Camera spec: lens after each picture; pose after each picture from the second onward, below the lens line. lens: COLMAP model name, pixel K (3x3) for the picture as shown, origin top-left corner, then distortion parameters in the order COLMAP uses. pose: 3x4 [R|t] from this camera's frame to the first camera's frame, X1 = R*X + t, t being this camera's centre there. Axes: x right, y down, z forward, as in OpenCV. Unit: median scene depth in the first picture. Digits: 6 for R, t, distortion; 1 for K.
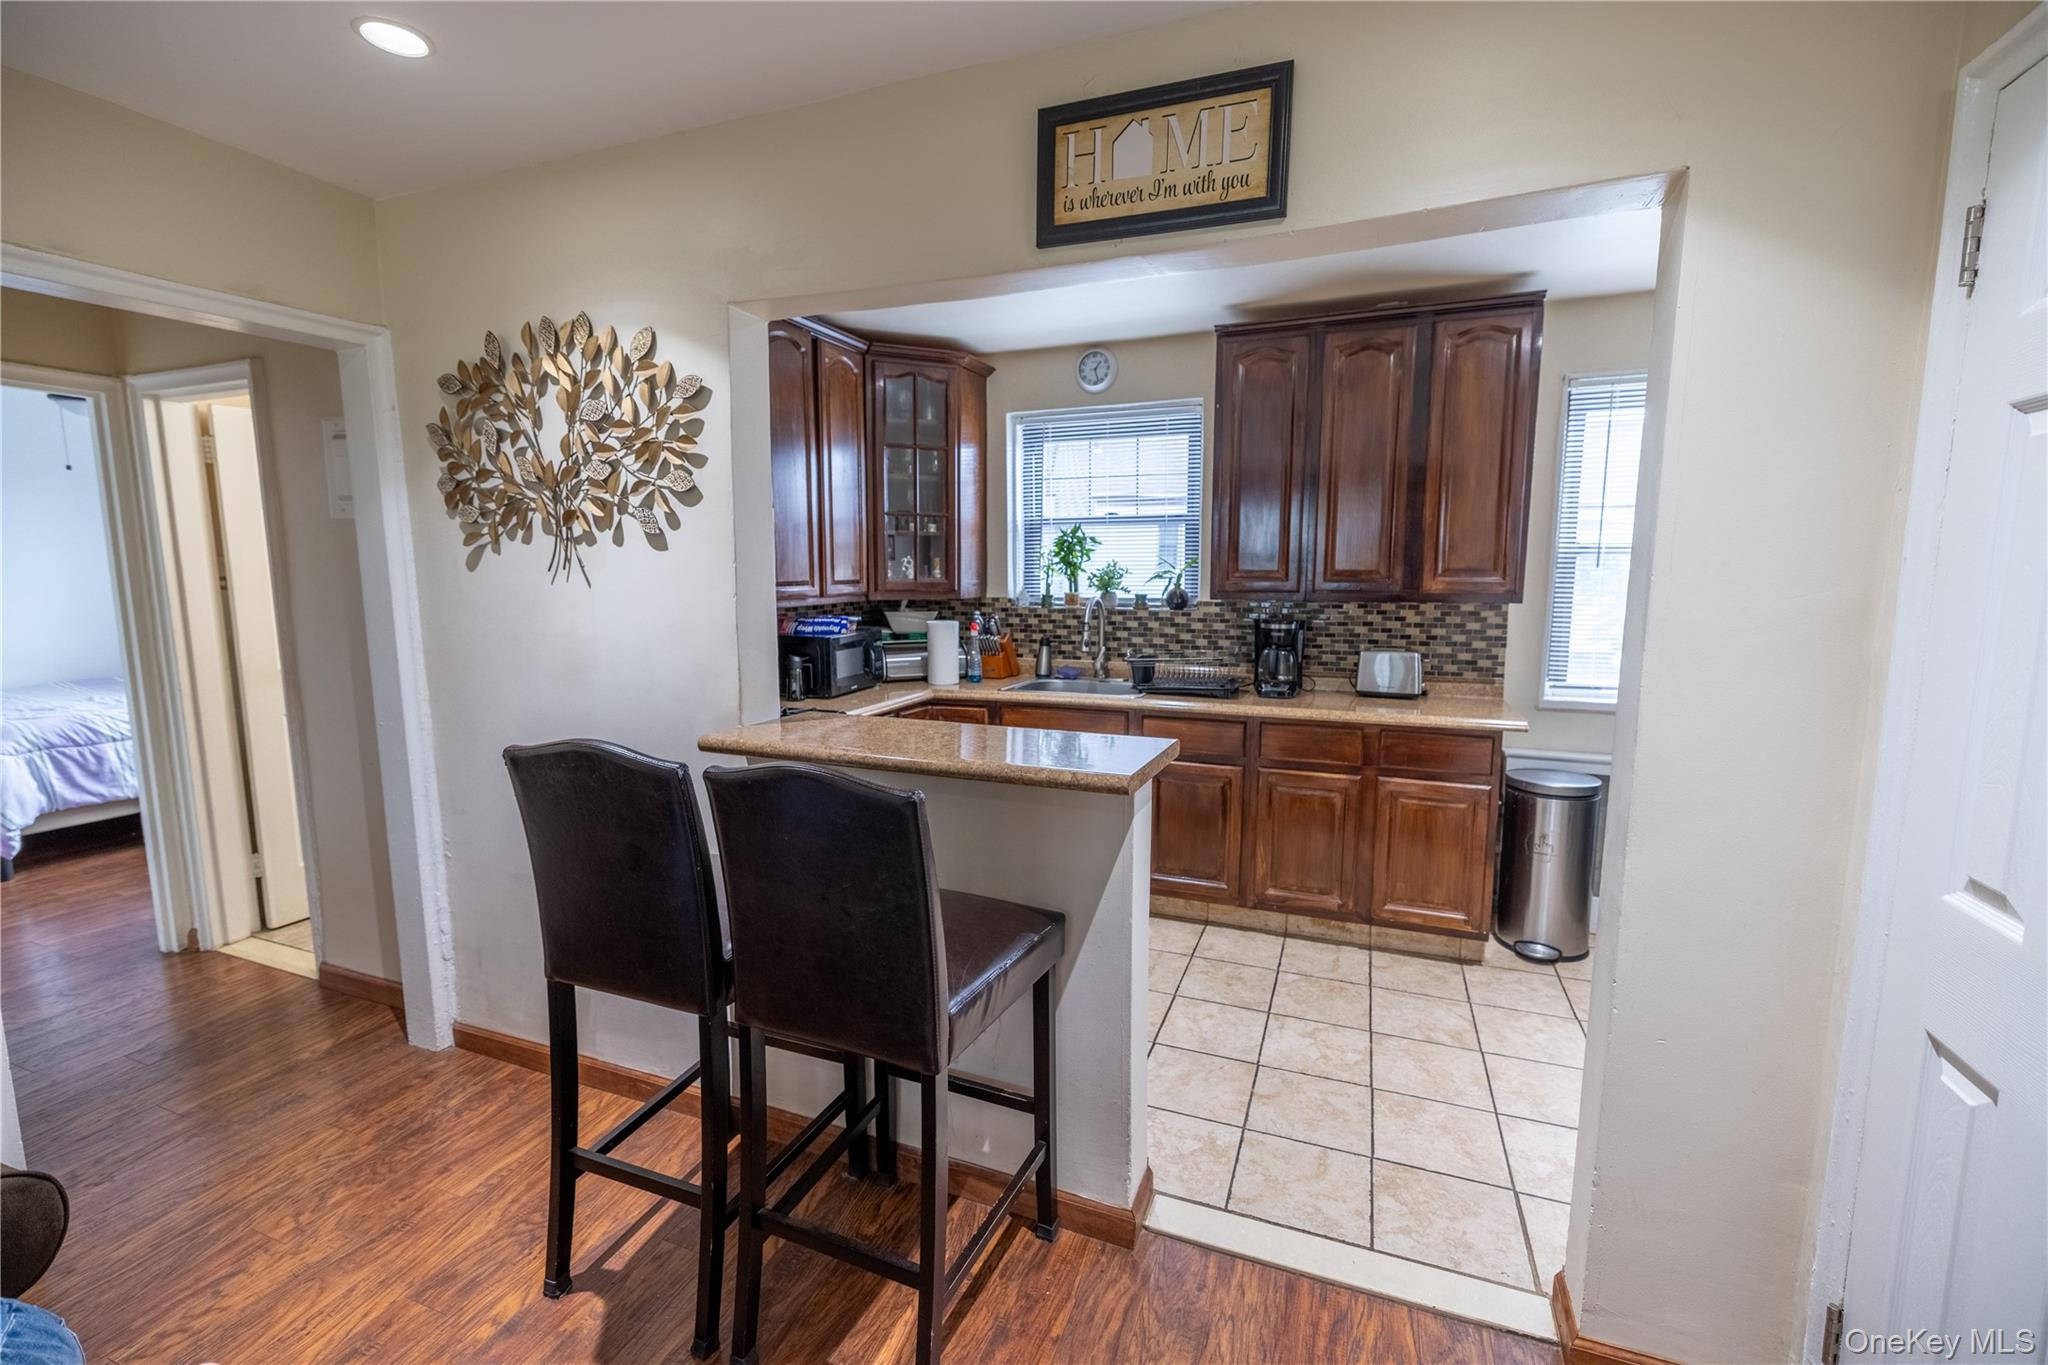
lens RADIAL K [[852.3, 0, 1030.4], [0, 852.3, 674.9], [0, 0, 1]] dist [-0.001209, 0.000432]
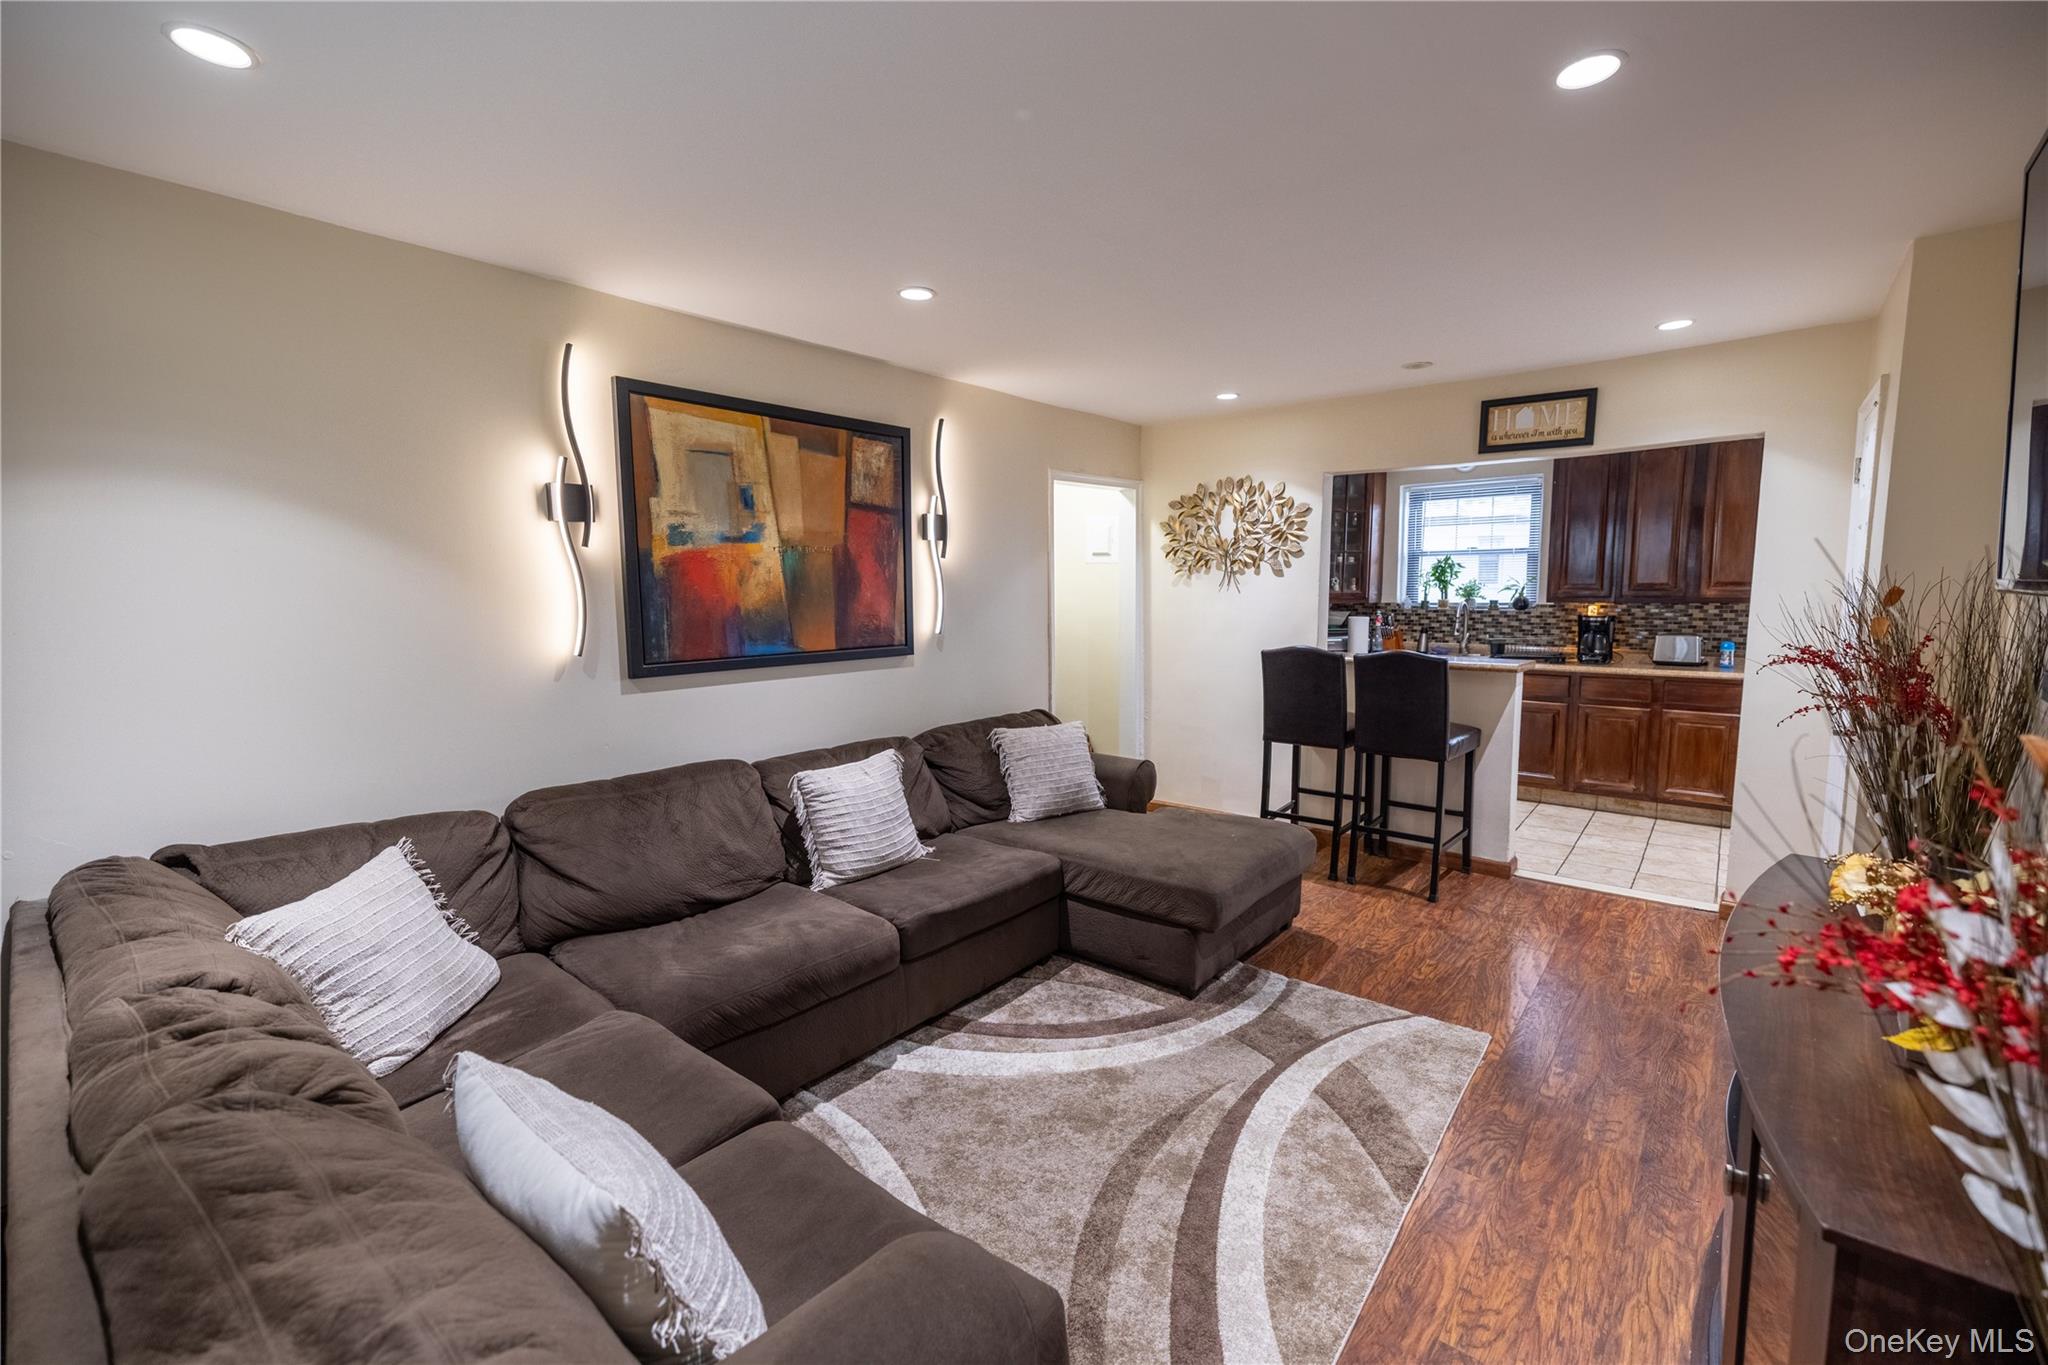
lens RADIAL K [[863.1, 0, 1029.1], [0, 863.1, 676.0], [0, 0, 1]] dist [0.001509, 0.000321]
pose [[0.950727, 0.025989, -0.308940, -0.236166], [-0.032296, 0.999361, -0.015320, 0.119785], [0.308344, 0.024543, 0.950958, -0.948345]]
